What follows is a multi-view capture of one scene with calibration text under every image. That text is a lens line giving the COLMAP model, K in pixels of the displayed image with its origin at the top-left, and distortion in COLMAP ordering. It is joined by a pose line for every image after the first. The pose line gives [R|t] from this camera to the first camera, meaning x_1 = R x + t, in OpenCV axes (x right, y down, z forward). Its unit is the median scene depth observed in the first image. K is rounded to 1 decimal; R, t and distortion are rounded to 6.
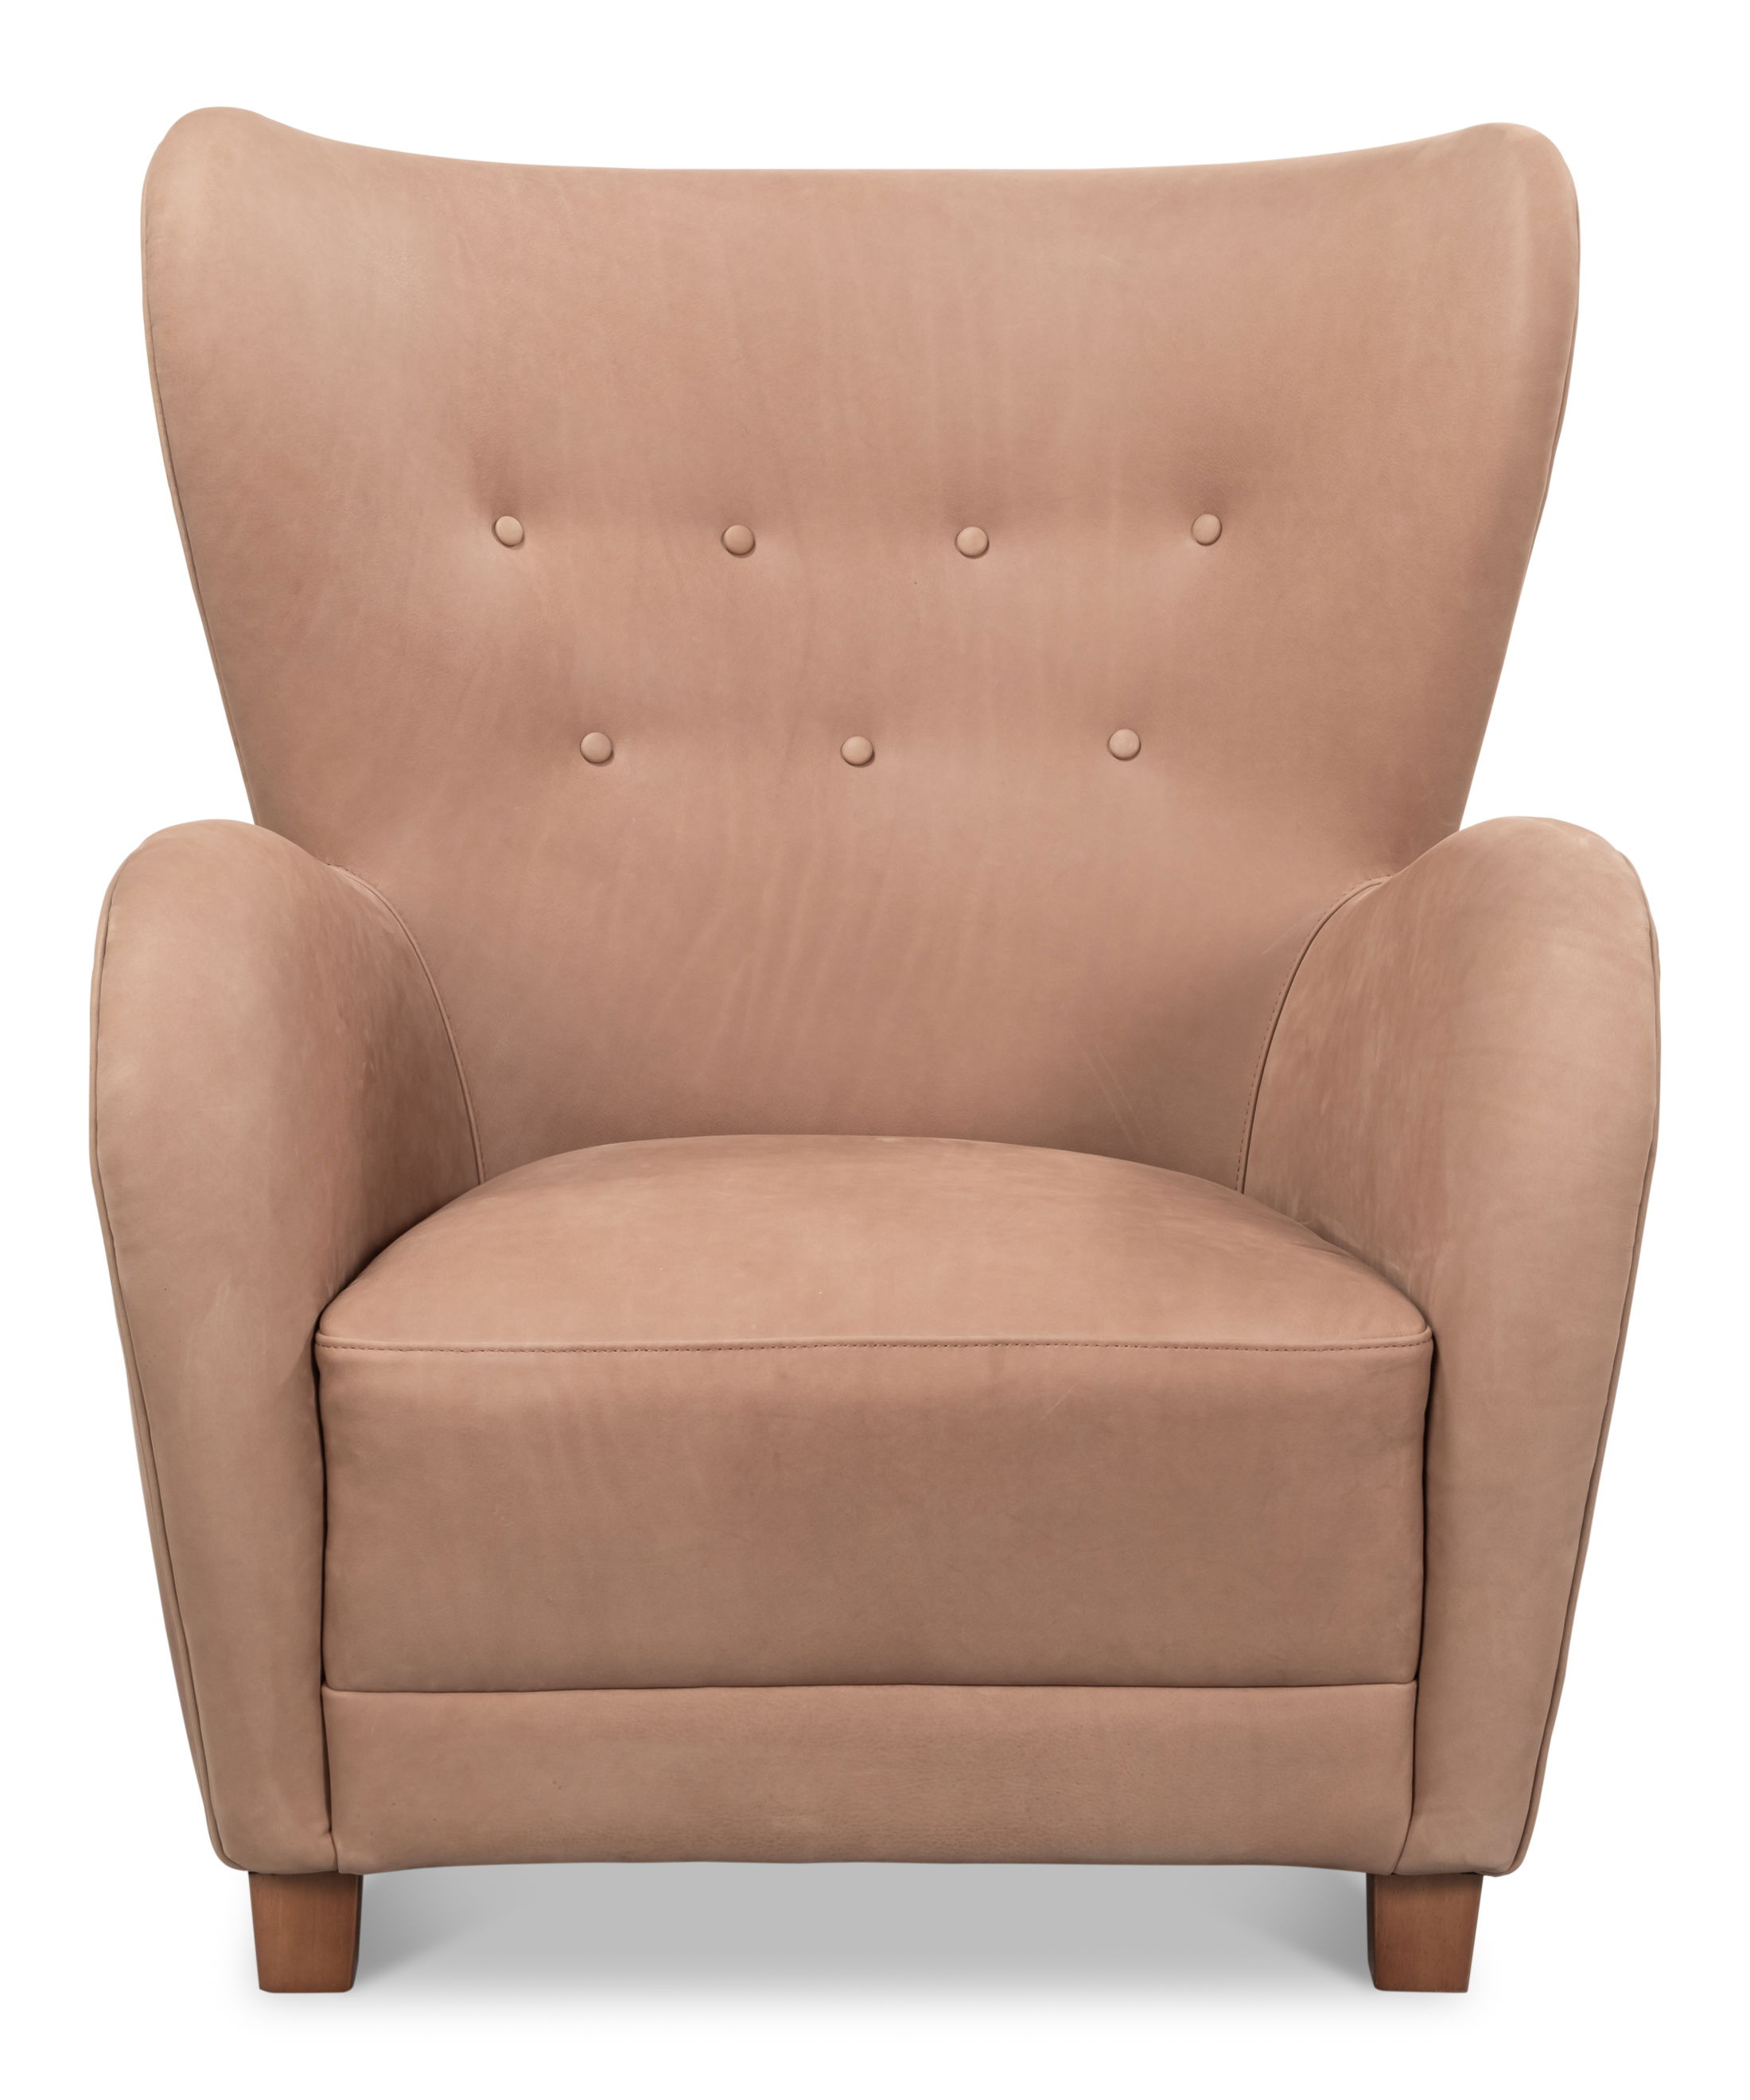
lens RADIAL K [[3799.7, 0, 875.0], [0, 3799.7, 1050.0], [0, 0, 1]] dist [-0.001129, 0.089788]
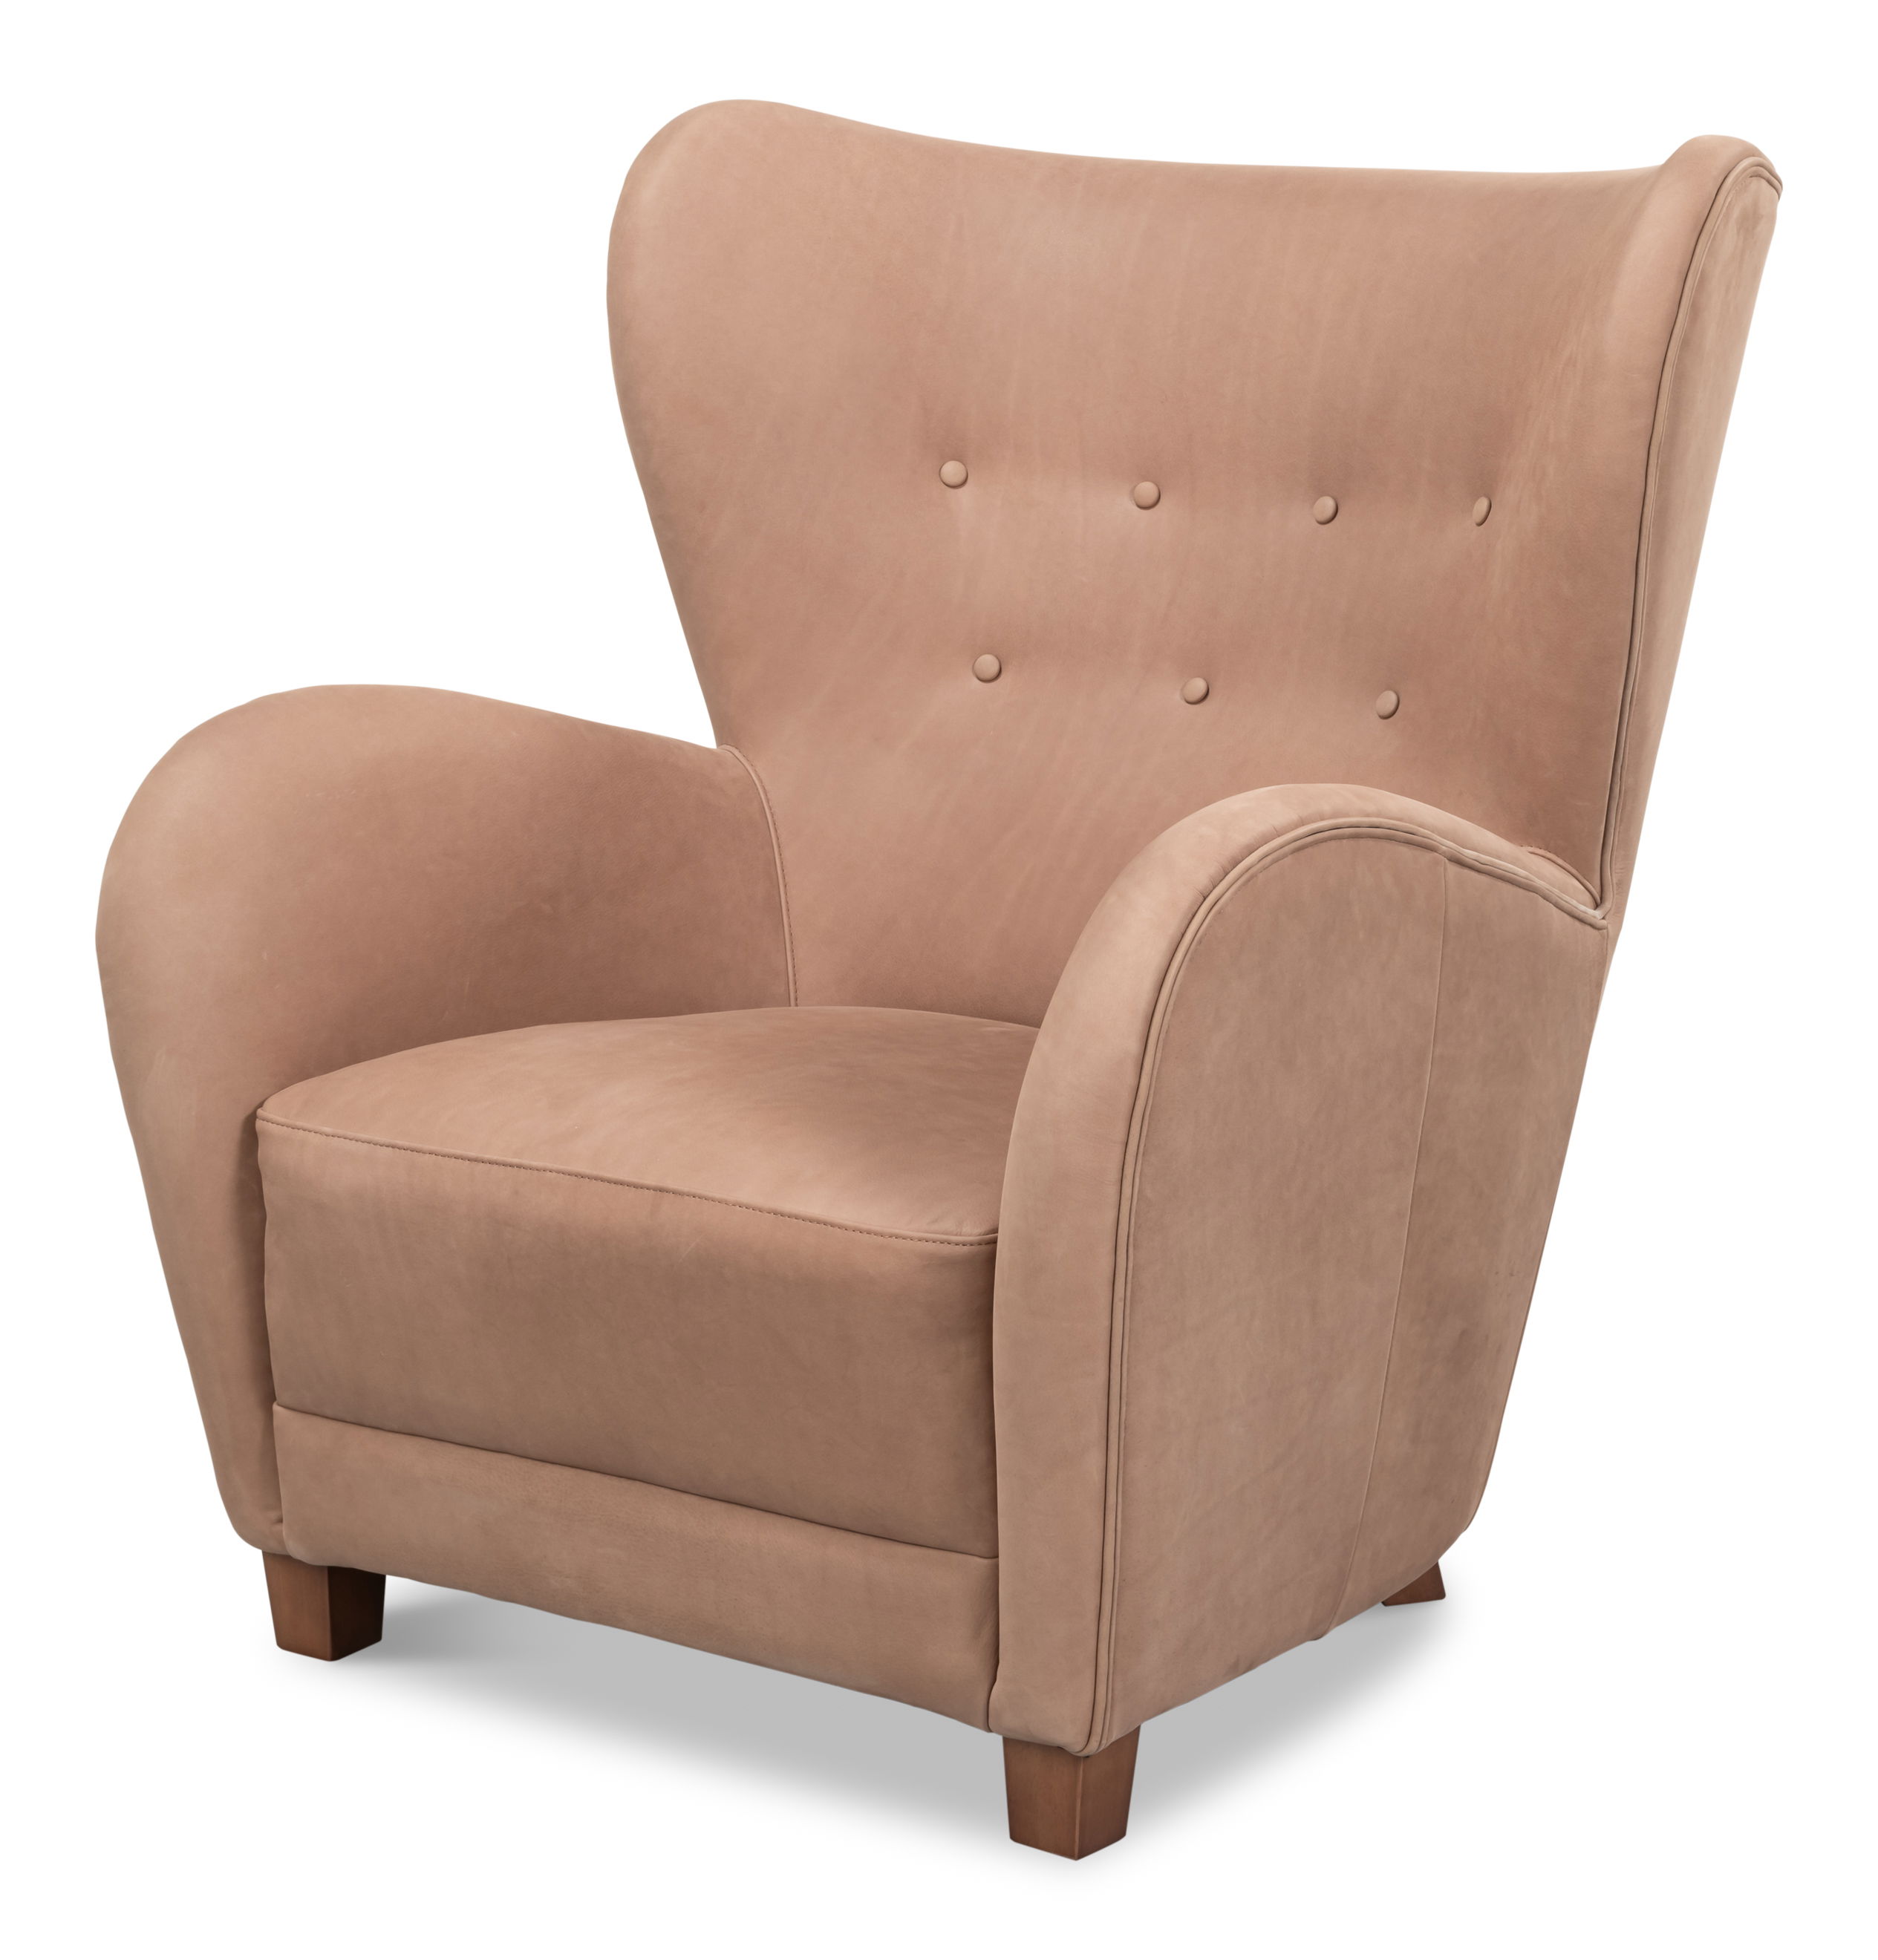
lens RADIAL K [[3359.3, 0, 939.0], [0, 3359.3, 980.0], [0, 0, 1]] dist [0.002688, 0.032719]
pose [[0.909595, 0.122504, -0.397027, 0.472486], [-0.119591, 0.992301, 0.032193, -0.025673], [0.397914, 0.018199, 0.917242, 0.107351]]
